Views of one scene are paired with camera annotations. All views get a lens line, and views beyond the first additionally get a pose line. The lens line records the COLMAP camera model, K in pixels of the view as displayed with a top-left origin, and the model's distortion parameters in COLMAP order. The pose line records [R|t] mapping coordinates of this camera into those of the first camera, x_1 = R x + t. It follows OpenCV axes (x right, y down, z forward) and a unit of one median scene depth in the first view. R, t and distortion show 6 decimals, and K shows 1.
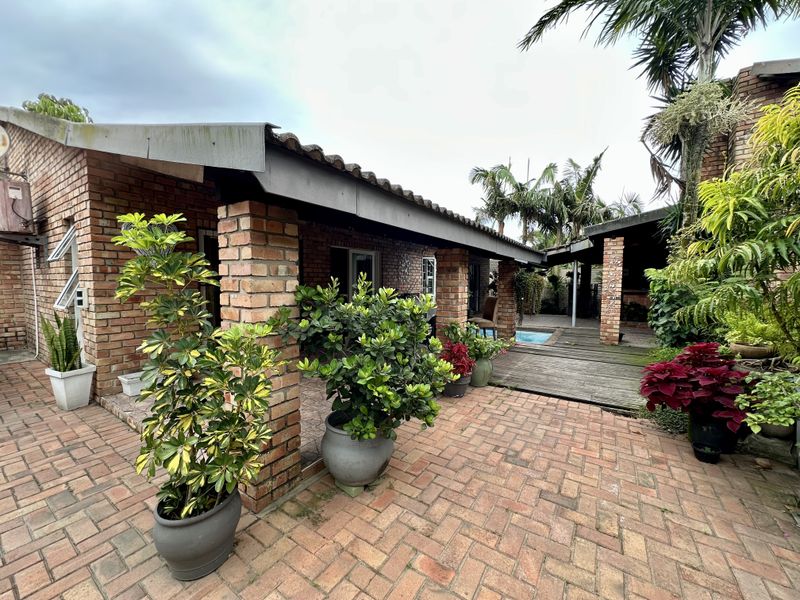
lens RADIAL K [[316.9, 0, 399.2], [0, 316.9, 299.7], [0, 0, 1]] dist [-0.001649, 0.000120]
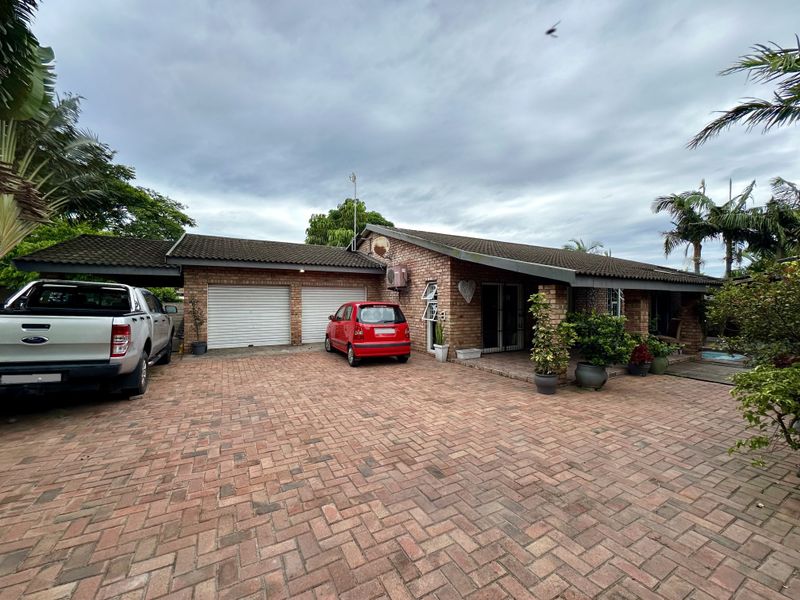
lens RADIAL K [[316.9, 0, 401.0], [0, 316.9, 299.4], [0, 0, 1]] dist [-0.001649, 0.000120]
pose [[0.888040, -0.010188, -0.459653, -0.158827], [-0.021231, 0.997779, -0.063133, 0.025299], [0.459275, 0.065824, 0.885852, -1.012285]]
